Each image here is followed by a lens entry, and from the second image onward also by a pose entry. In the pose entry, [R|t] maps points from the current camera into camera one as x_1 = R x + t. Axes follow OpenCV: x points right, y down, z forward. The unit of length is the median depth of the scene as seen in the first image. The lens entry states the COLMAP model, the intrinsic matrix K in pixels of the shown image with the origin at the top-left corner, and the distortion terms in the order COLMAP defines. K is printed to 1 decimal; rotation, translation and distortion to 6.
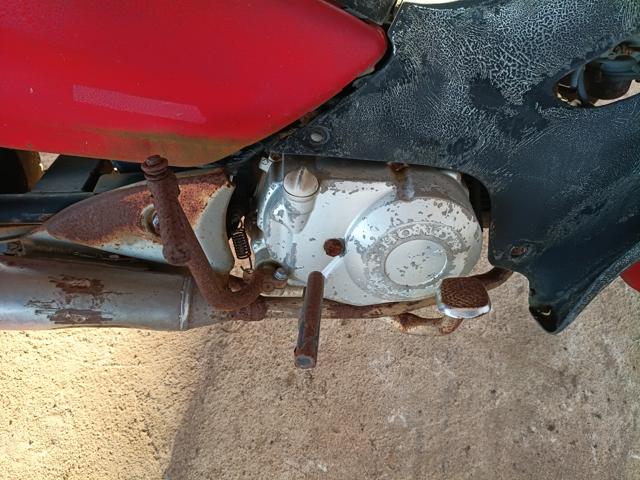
lens RADIAL K [[490.4, 0, 318.1], [0, 490.4, 237.8], [0, 0, 1]] dist [-0.011837, -0.014791]
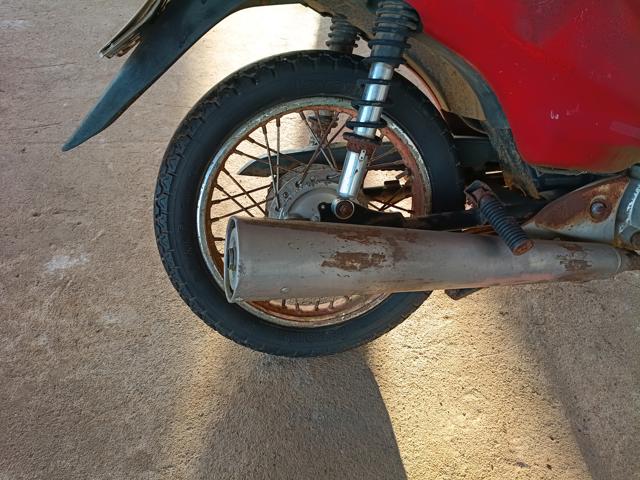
lens RADIAL K [[490.4, 0, 318.1], [0, 490.4, 240.0], [0, 0, 1]] dist [-0.011837, -0.014791]
pose [[0.973268, -0.110489, 0.201352, -1.208688], [0.165459, 0.945324, -0.281044, 0.290850], [-0.159290, 0.306847, 0.938334, -0.308114]]
